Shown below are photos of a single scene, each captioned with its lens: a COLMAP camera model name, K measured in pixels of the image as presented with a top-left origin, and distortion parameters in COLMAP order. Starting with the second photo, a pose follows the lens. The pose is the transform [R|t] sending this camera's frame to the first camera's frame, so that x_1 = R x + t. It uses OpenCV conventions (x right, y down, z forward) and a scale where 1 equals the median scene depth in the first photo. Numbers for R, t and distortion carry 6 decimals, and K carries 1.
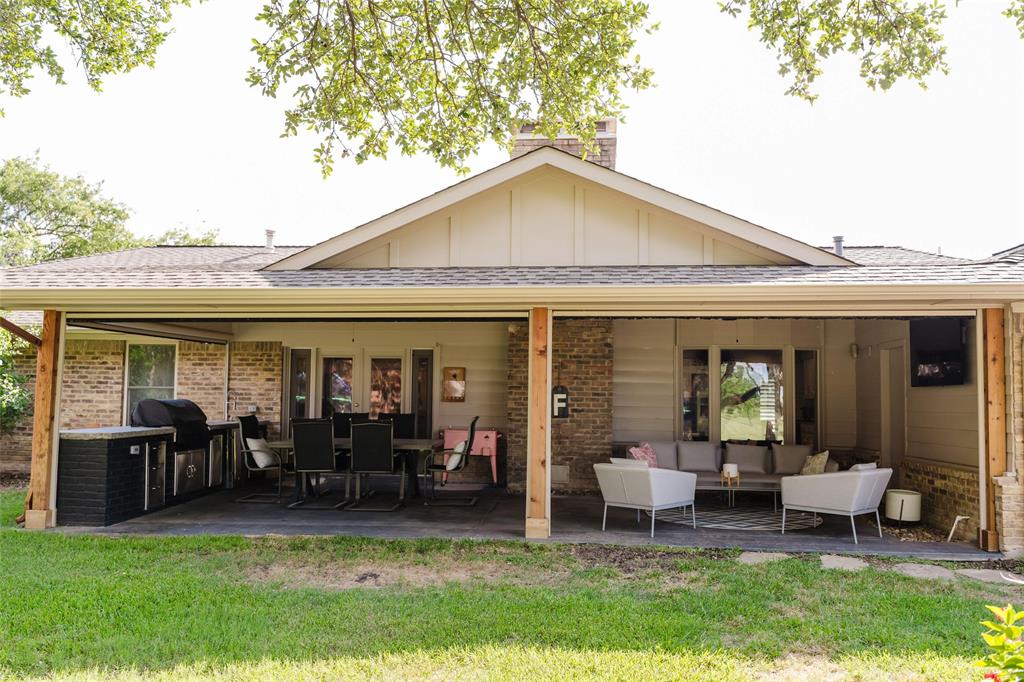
lens RADIAL K [[842.0, 0, 512.0], [0, 842.0, 341.0], [0, 0, 1]] dist [0.003990, -0.010624]
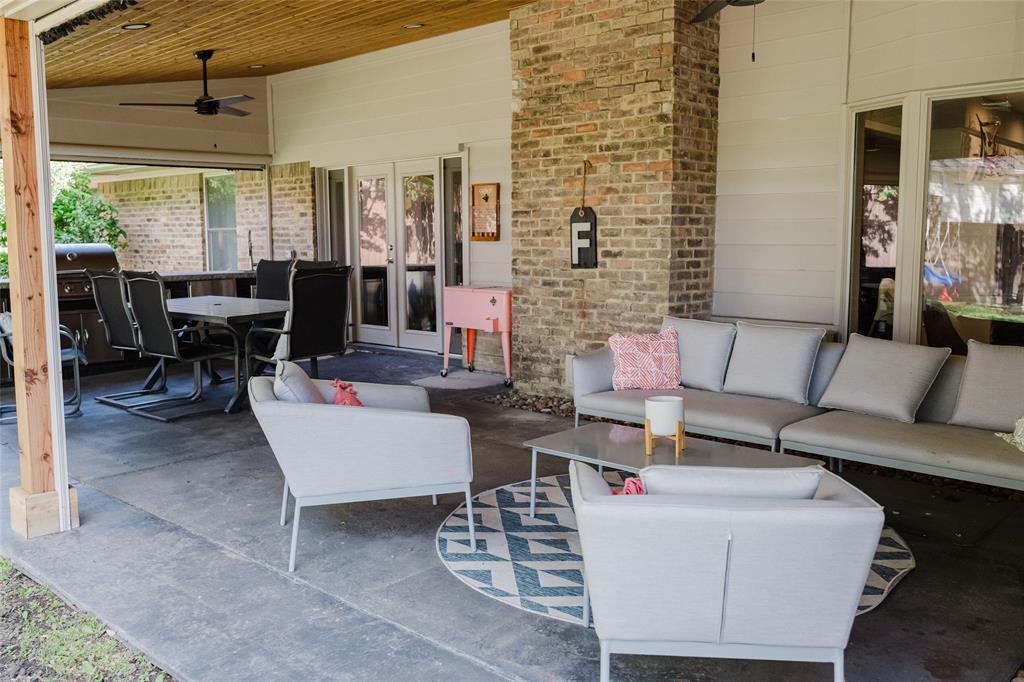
lens RADIAL K [[863.4, 0, 512.0], [0, 863.4, 341.0], [0, 0, 1]] dist [0.000830, 0.001975]
pose [[0.790959, 0.055205, -0.609374, 0.507895], [0.056319, 0.985125, 0.162346, 0.065763], [0.609272, -0.162728, 0.776085, 0.782265]]
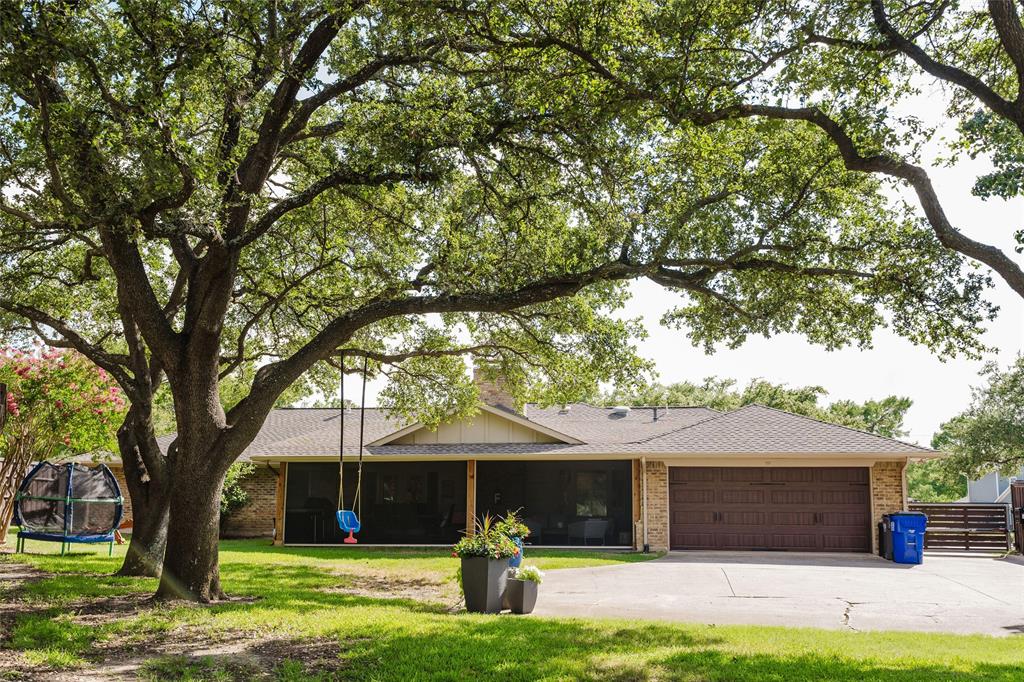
lens RADIAL K [[863.4, 0, 512.0], [0, 863.4, 341.0], [0, 0, 1]] dist [0.000830, 0.001975]
pose [[0.998623, -0.019373, -0.048760, 0.292487], [0.013748, 0.993480, -0.113178, -0.098751], [0.050634, 0.112351, 0.992378, -1.670984]]
